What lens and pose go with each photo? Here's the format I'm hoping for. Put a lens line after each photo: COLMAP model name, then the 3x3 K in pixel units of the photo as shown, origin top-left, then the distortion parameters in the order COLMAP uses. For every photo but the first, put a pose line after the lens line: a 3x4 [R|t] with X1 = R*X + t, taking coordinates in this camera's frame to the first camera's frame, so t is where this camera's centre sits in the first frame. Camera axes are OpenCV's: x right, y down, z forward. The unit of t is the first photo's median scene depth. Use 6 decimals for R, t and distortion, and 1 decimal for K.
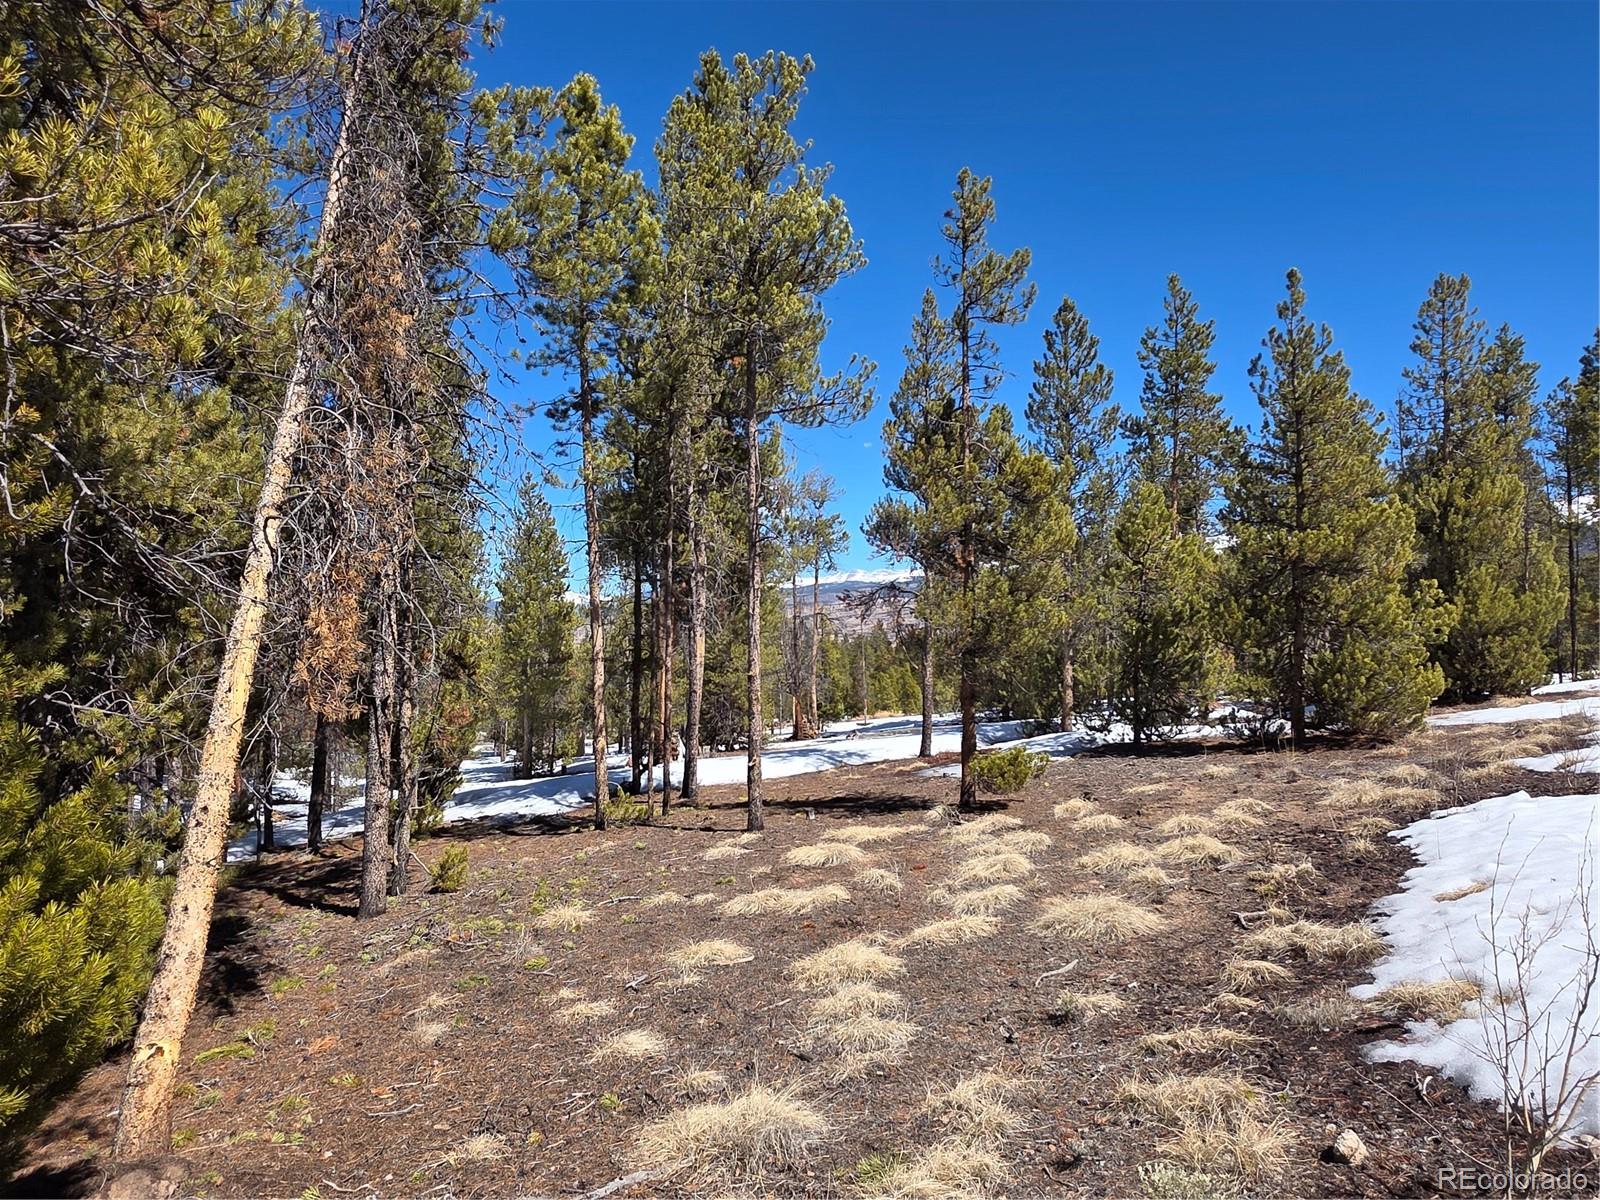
lens RADIAL K [[972.0, 0, 799.2], [0, 972.0, 594.1], [0, 0, 1]] dist [0.000622, 0.000108]
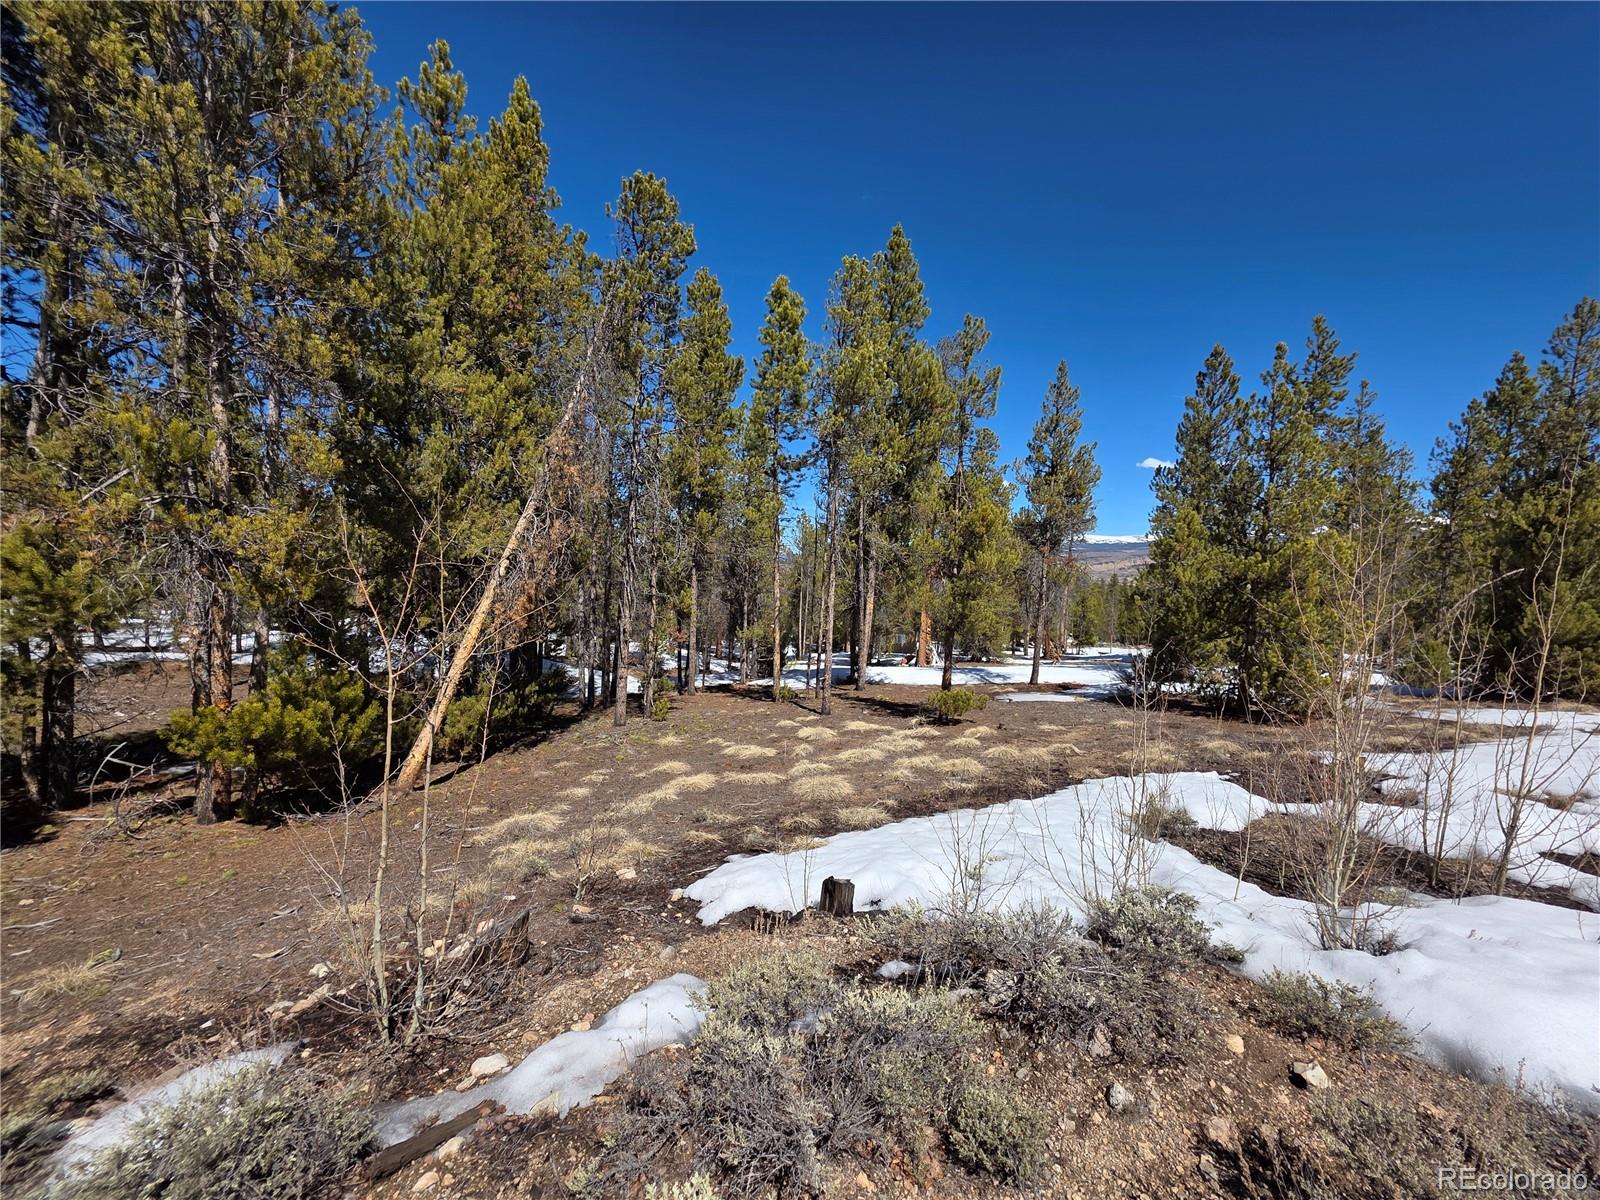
lens RADIAL K [[639.3, 0, 801.2], [0, 639.3, 606.4], [0, 0, 1]] dist [0.006978, -0.000963]
pose [[0.886377, 0.076254, -0.456641, 0.290648], [-0.030499, 0.993817, 0.106756, -0.053394], [0.461958, -0.080699, 0.883223, -0.033585]]
